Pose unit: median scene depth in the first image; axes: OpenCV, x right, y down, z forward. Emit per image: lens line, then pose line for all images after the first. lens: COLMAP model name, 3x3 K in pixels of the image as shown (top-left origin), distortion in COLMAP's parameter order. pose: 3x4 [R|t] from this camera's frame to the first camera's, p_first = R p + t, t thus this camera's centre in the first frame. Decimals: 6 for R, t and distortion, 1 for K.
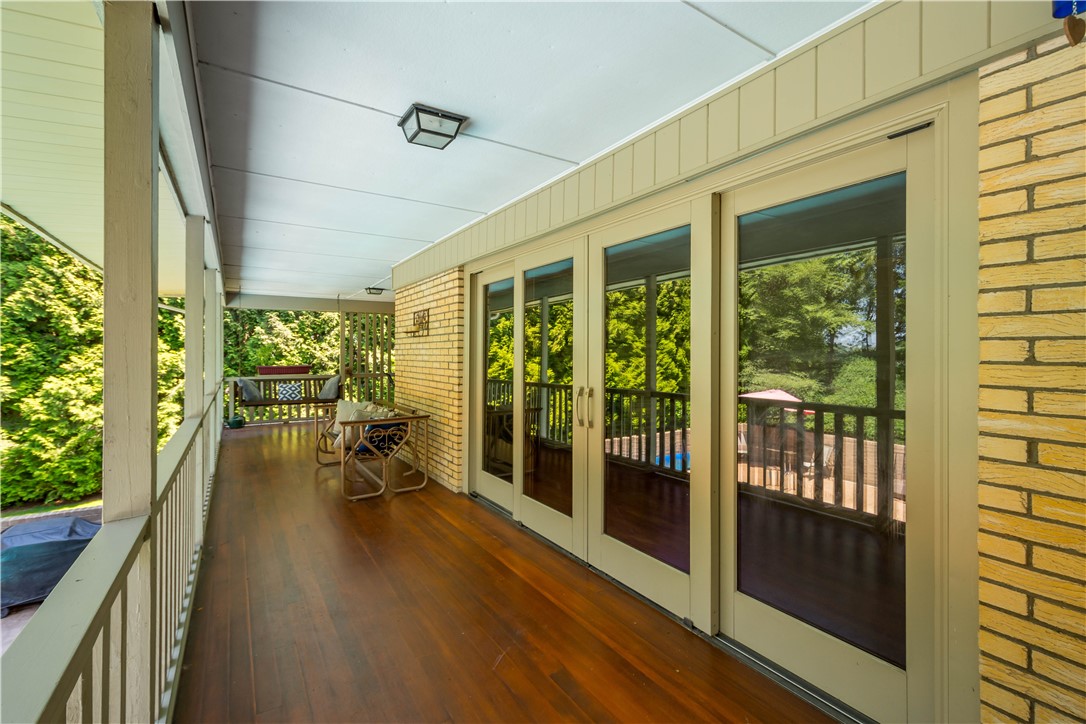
lens RADIAL K [[472.0, 0, 544.5], [0, 472.0, 353.6], [0, 0, 1]] dist [0.009081, -0.001619]
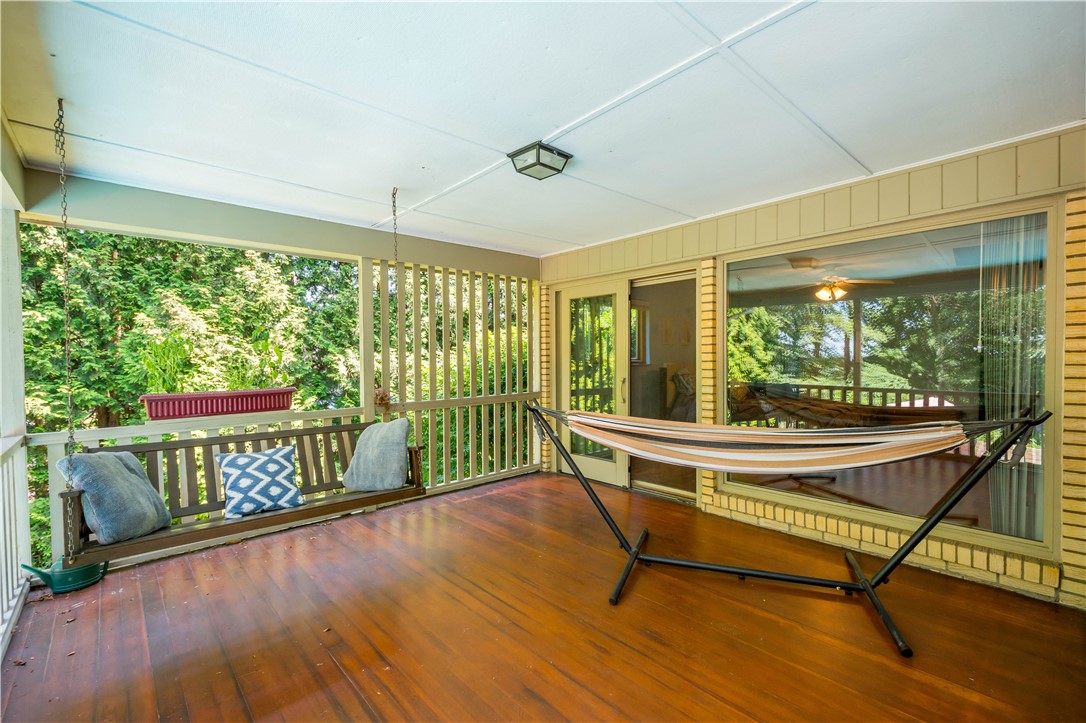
lens RADIAL K [[472.0, 0, 541.0], [0, 472.0, 370.7], [0, 0, 1]] dist [0.009081, -0.001619]
pose [[0.987984, -0.014206, 0.153902, -0.219693], [0.010397, 0.999620, 0.025524, 0.001488], [-0.154206, -0.023618, 0.987756, 0.361574]]
